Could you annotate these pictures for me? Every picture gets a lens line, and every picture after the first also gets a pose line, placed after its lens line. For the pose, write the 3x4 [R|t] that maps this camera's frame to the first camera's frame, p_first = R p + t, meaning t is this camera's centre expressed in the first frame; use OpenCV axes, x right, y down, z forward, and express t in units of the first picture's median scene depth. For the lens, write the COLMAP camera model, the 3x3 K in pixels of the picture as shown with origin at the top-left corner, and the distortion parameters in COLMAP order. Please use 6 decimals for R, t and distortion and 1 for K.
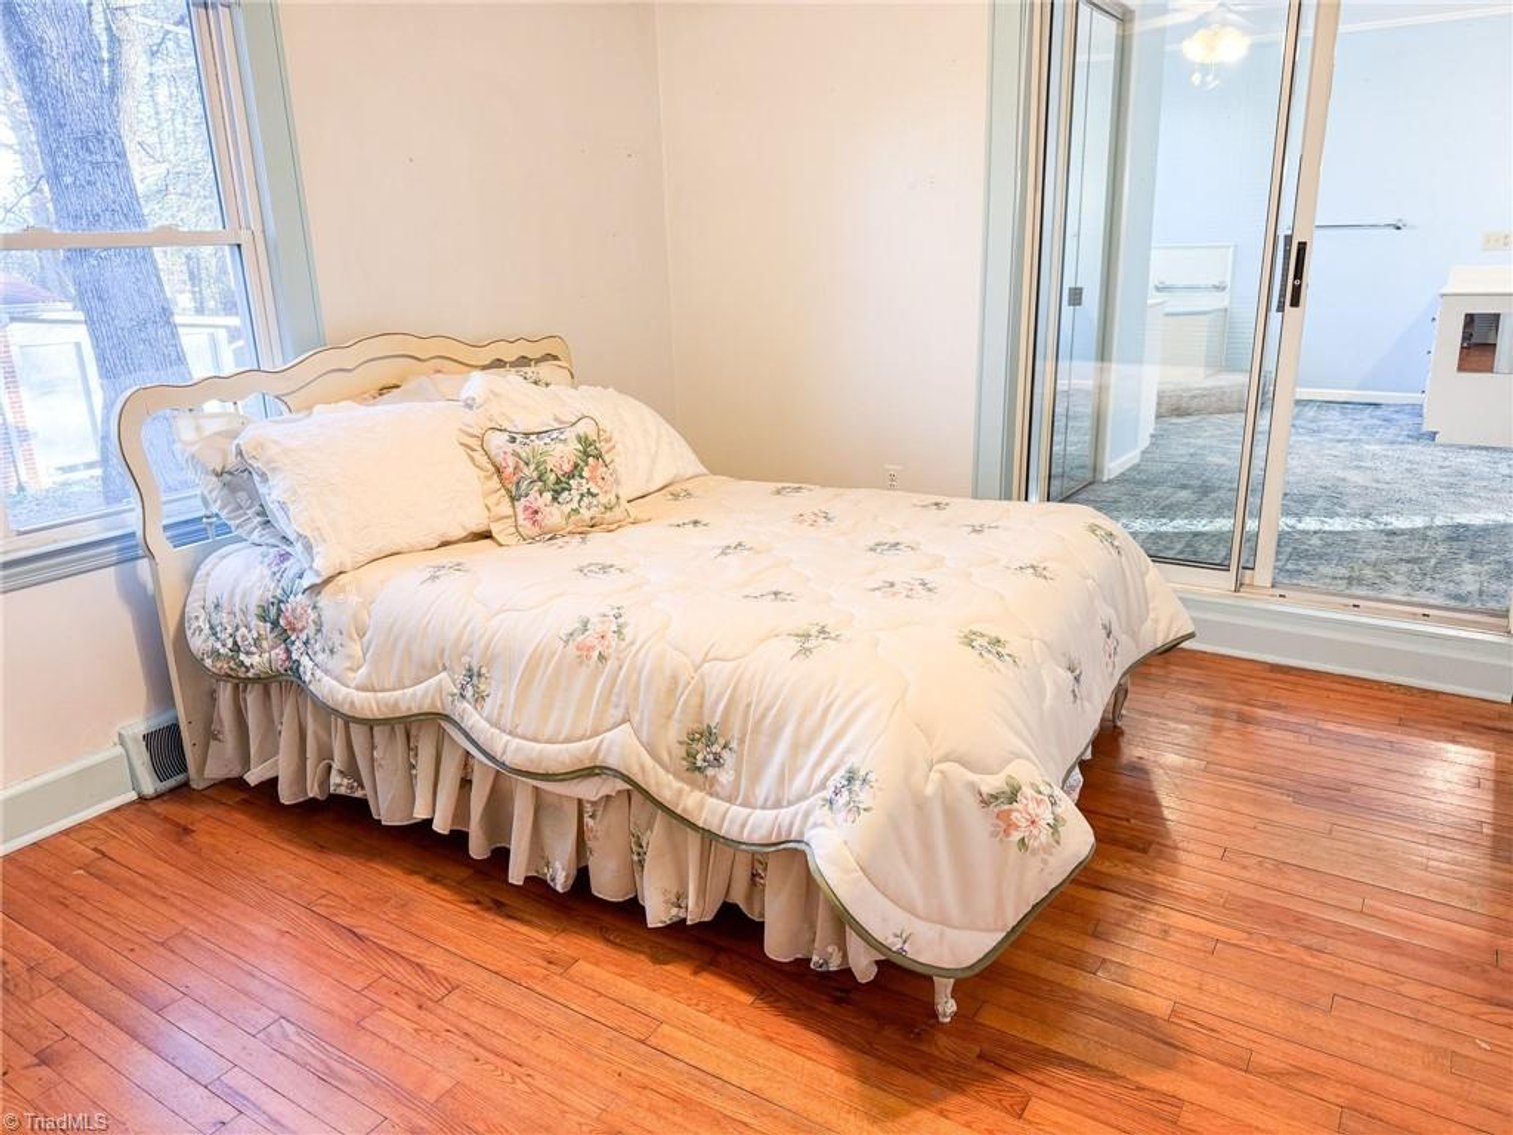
lens RADIAL K [[1072.9, 0, 751.9], [0, 1072.9, 577.3], [0, 0, 1]] dist [0.061918, -0.071135]
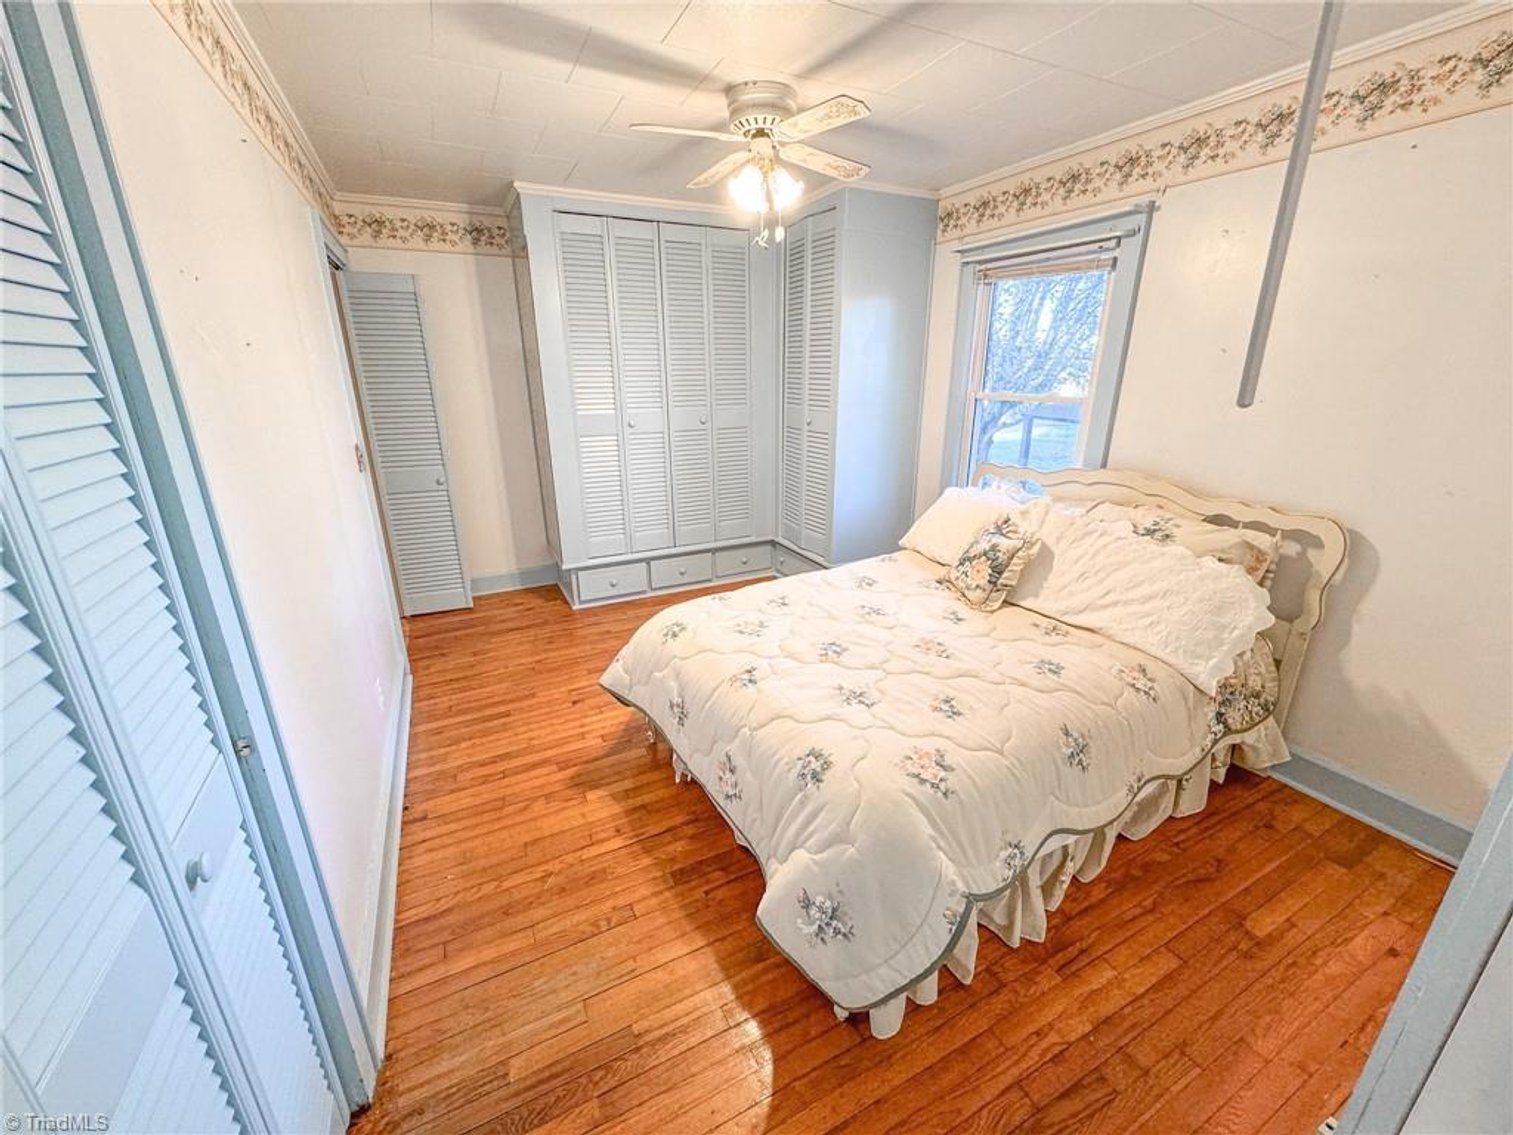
lens RADIAL K [[607.6, 0, 753.2], [0, 607.6, 564.8], [0, 0, 1]] dist [0.000666, 0.000372]
pose [[-0.508155, 0.298934, -0.807723, 0.824950], [-0.232970, 0.855163, 0.463057, -0.486743], [0.829159, 0.423480, -0.364912, 1.196617]]
